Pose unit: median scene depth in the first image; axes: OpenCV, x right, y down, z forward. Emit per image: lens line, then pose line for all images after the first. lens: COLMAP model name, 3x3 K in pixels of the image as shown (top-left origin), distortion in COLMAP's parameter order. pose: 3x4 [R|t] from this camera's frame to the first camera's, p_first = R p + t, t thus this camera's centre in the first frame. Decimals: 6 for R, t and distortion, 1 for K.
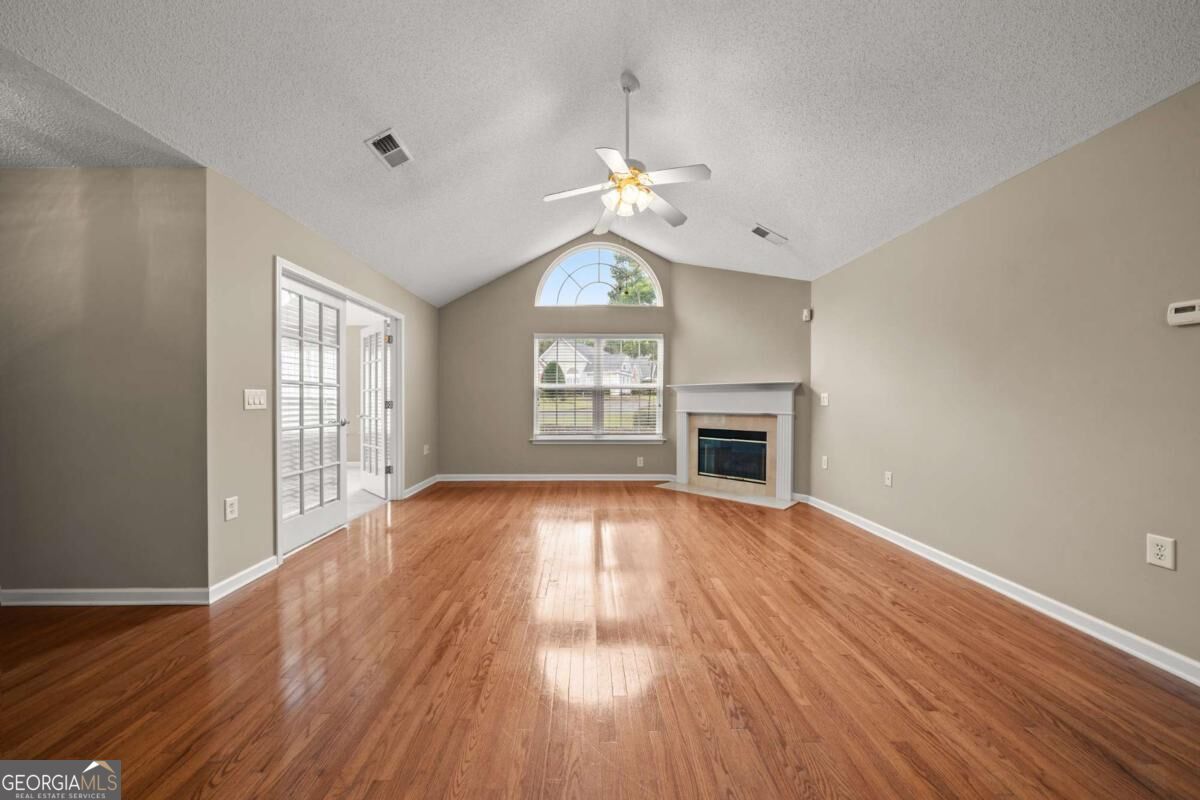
lens RADIAL K [[415.0, 0, 587.3], [0, 415.0, 407.6], [0, 0, 1]] dist [-0.001300, -0.000140]
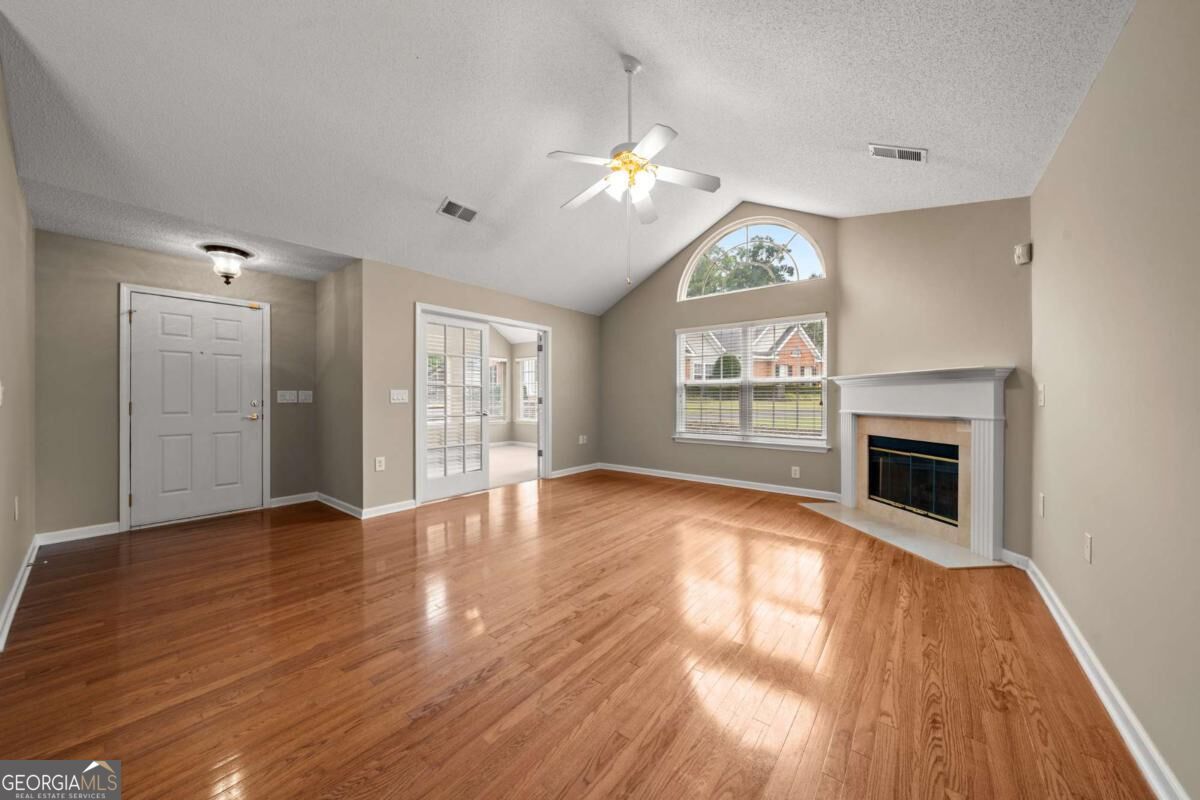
lens RADIAL K [[407.5, 0, 592.2], [0, 407.5, 400.2], [0, 0, 1]] dist [-0.000975, -0.000063]
pose [[0.772636, 0.002346, -0.634845, 0.441099], [-0.010749, 0.999898, -0.009386, 0.000439], [0.634759, 0.014076, 0.772582, 0.164852]]
